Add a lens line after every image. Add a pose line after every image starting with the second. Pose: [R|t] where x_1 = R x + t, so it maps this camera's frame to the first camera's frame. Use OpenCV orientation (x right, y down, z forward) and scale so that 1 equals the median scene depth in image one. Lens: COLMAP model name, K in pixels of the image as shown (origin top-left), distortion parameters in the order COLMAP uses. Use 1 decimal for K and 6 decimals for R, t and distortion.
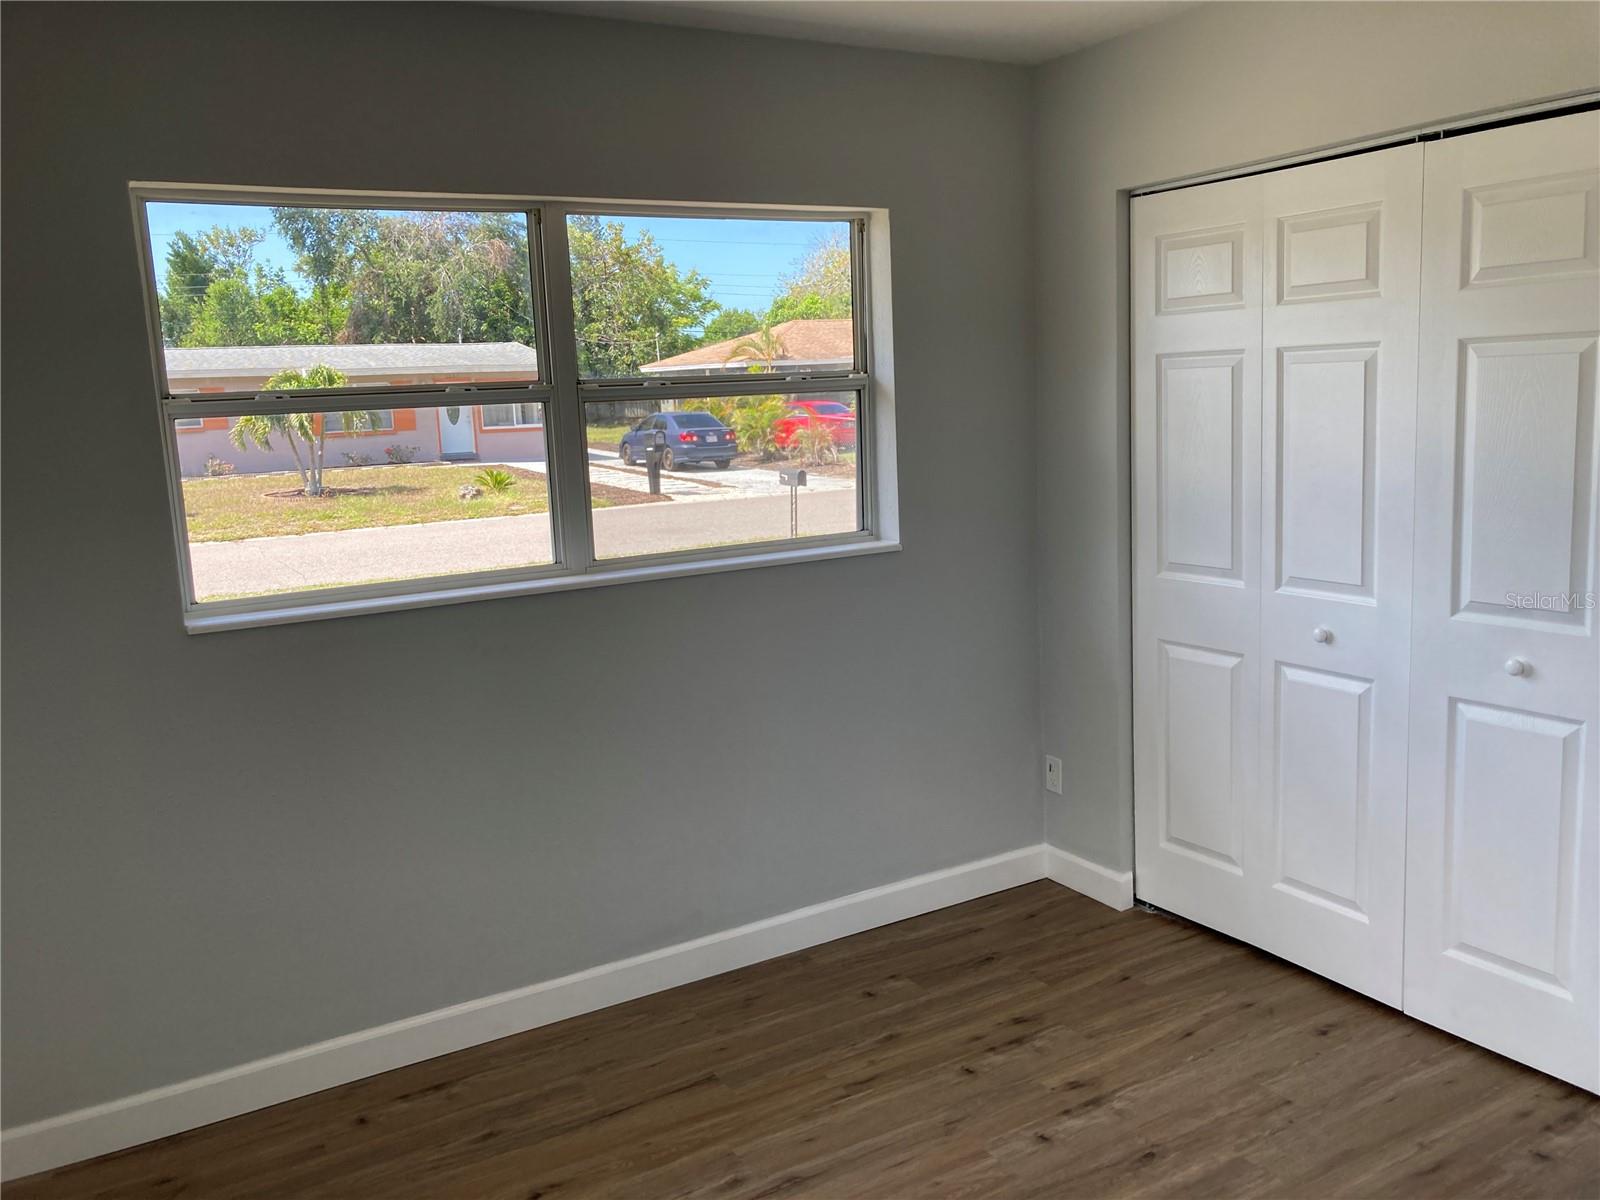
lens RADIAL K [[1320.3, 0, 800.0], [0, 1320.3, 600.0], [0, 0, 1]] dist [0.033060, -0.008338]
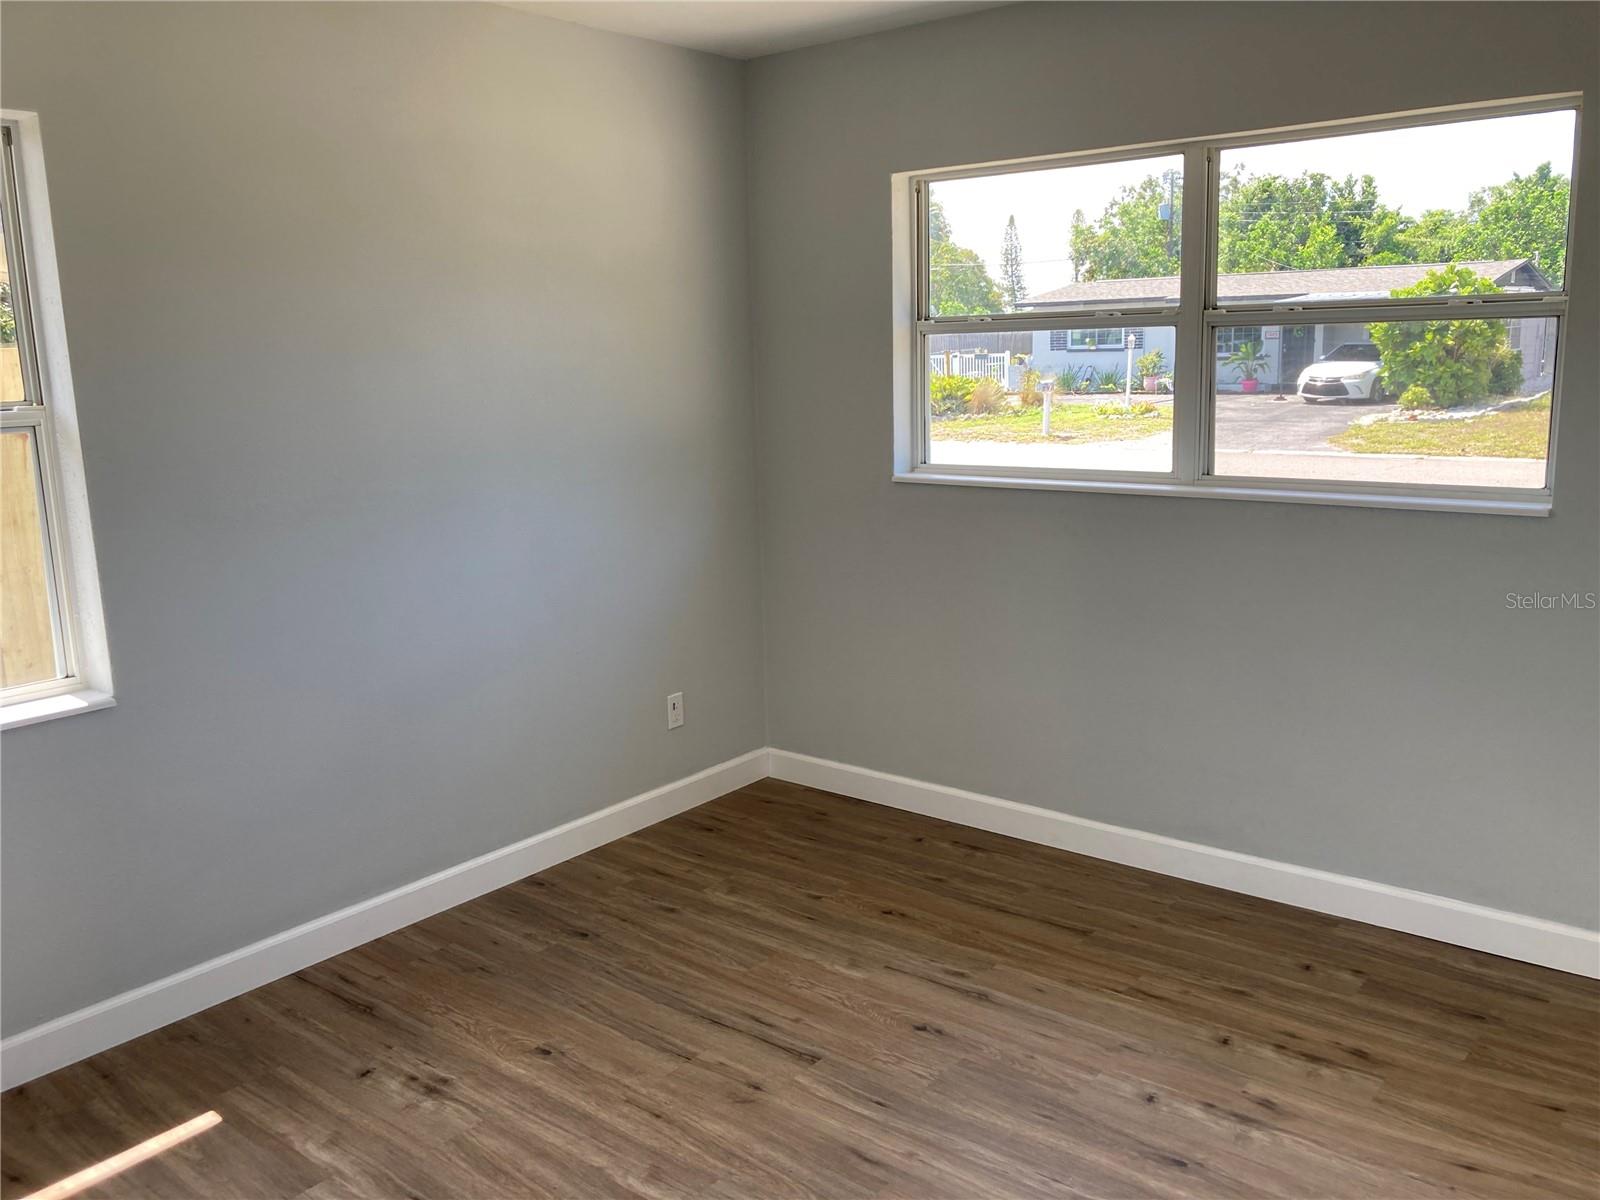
lens RADIAL K [[1320.3, 0, 800.0], [0, 1320.3, 600.0], [0, 0, 1]] dist [0.033060, -0.008338]
pose [[0.346080, 0.212902, -0.913730, 0.794260], [-0.133135, 0.975201, 0.176799, -0.083264], [0.928711, 0.060463, 0.365842, 0.324361]]
